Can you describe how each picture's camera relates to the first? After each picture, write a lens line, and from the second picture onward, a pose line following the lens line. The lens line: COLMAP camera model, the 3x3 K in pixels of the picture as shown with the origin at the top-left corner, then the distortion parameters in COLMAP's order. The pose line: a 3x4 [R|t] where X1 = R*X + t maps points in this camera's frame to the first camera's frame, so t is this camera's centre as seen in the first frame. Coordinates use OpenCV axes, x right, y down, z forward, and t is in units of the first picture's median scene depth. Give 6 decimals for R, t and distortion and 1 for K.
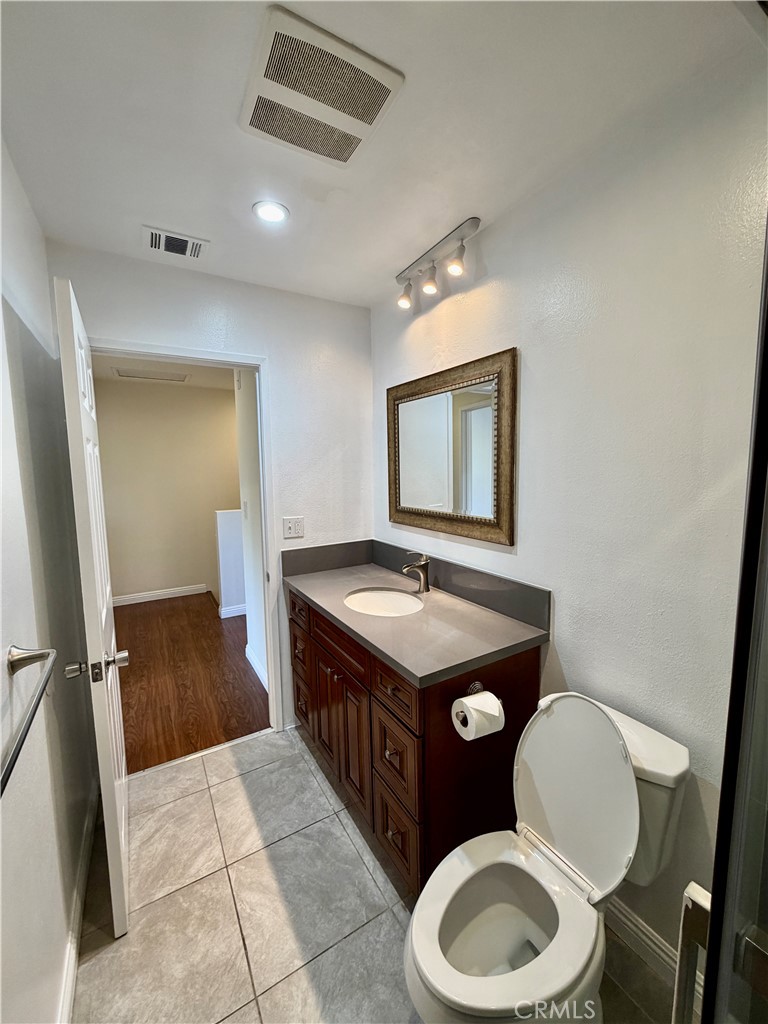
lens RADIAL K [[408.6, 0, 384.8], [0, 408.6, 508.3], [0, 0, 1]] dist [0.000998, 0.000277]
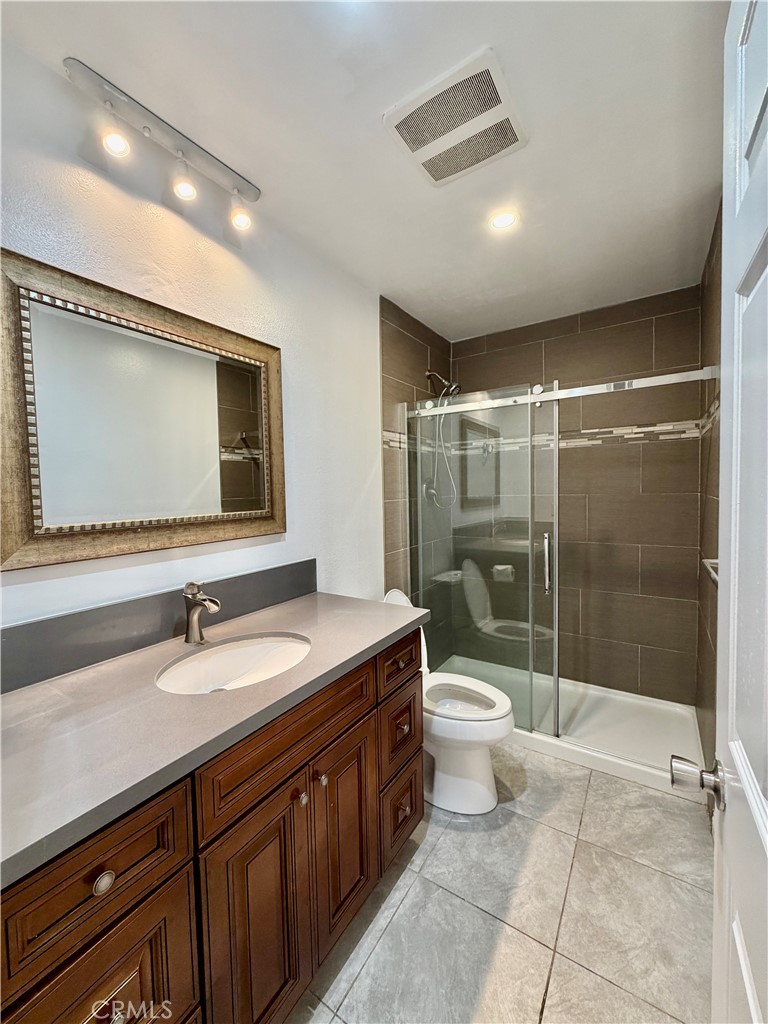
lens RADIAL K [[408.6, 0, 384.8], [0, 408.6, 508.3], [0, 0, 1]] dist [0.000998, 0.000277]
pose [[-0.437643, -0.015262, 0.899019, -0.747616], [0.119610, 0.989982, 0.075032, -0.019340], [-0.891158, 0.140369, -0.431433, 1.205445]]
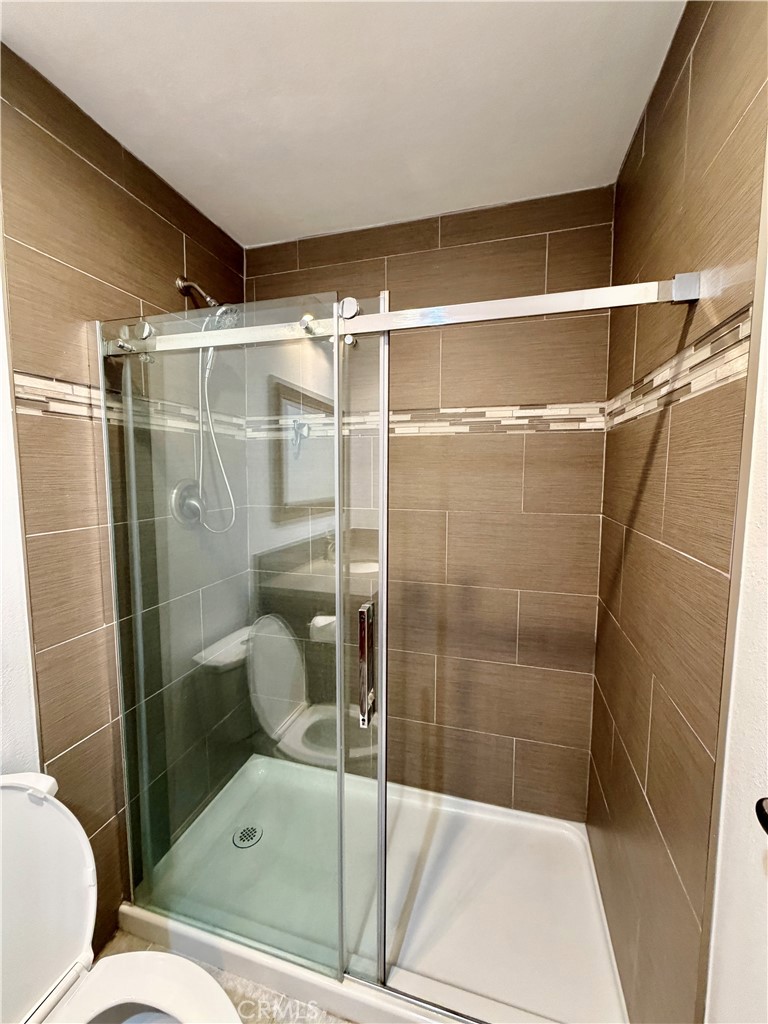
lens RADIAL K [[409.5, 0, 388.4], [0, 409.5, 508.9], [0, 0, 1]] dist [0.000311, 0.000493]
pose [[-0.678099, -0.051310, 0.733178, -0.307532], [0.081674, 0.986121, 0.144551, -0.022378], [-0.730419, 0.157901, -0.664497, 0.590740]]
